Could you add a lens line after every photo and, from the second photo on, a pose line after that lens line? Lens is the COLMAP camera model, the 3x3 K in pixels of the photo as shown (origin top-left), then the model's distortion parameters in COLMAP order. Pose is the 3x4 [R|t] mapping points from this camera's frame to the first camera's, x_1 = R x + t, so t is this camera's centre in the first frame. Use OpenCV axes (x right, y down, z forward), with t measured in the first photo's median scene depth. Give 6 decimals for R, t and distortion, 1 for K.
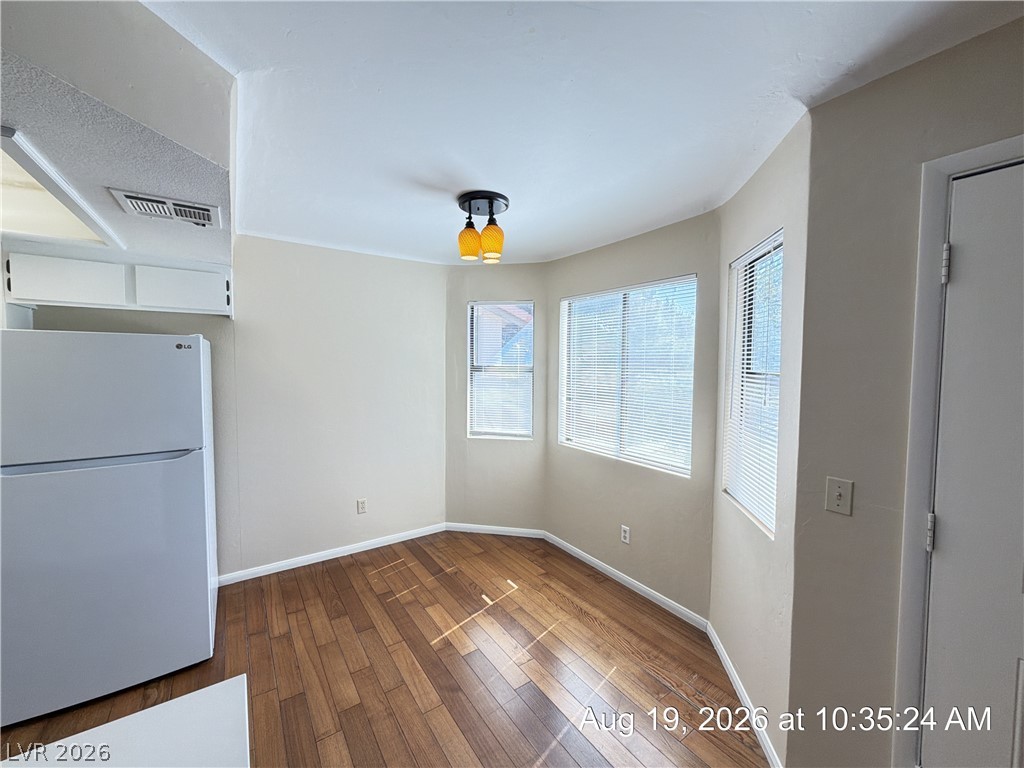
lens RADIAL K [[407.8, 0, 513.0], [0, 407.8, 383.1], [0, 0, 1]] dist [-0.001174, -0.000150]
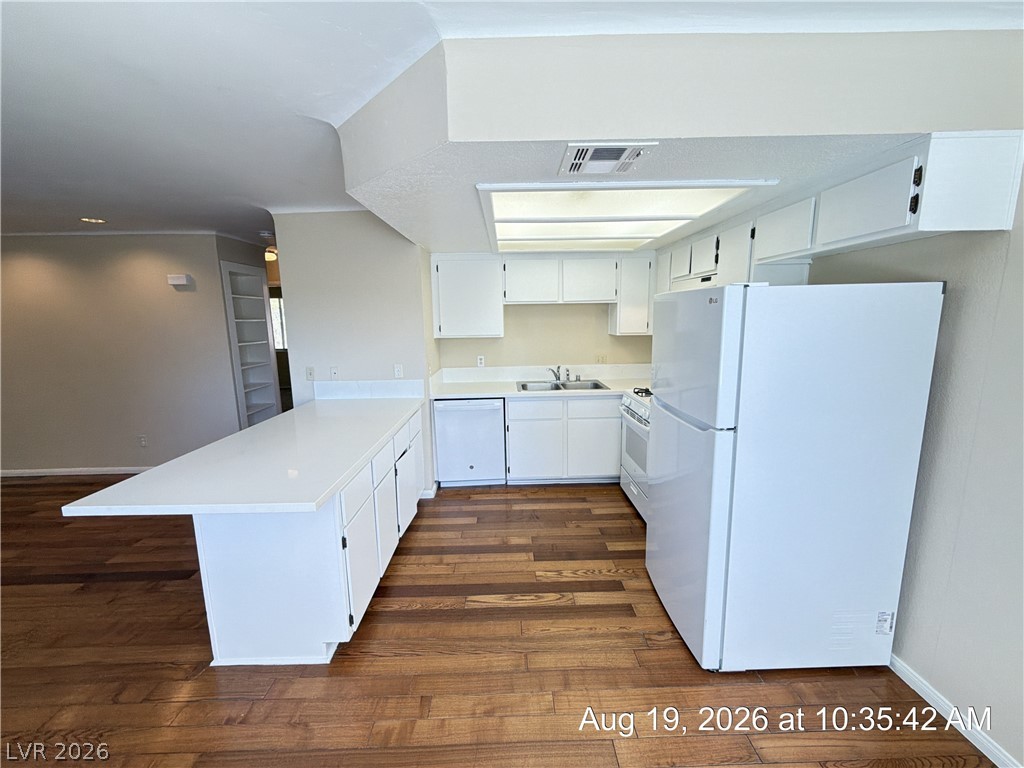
lens RADIAL K [[407.8, 0, 513.0], [0, 407.8, 383.1], [0, 0, 1]] dist [-0.001174, -0.000150]
pose [[-0.554424, 0.136502, -0.820964, 0.097439], [-0.033941, 0.981928, 0.186187, -0.054992], [0.831542, 0.131091, -0.539771, 0.980140]]
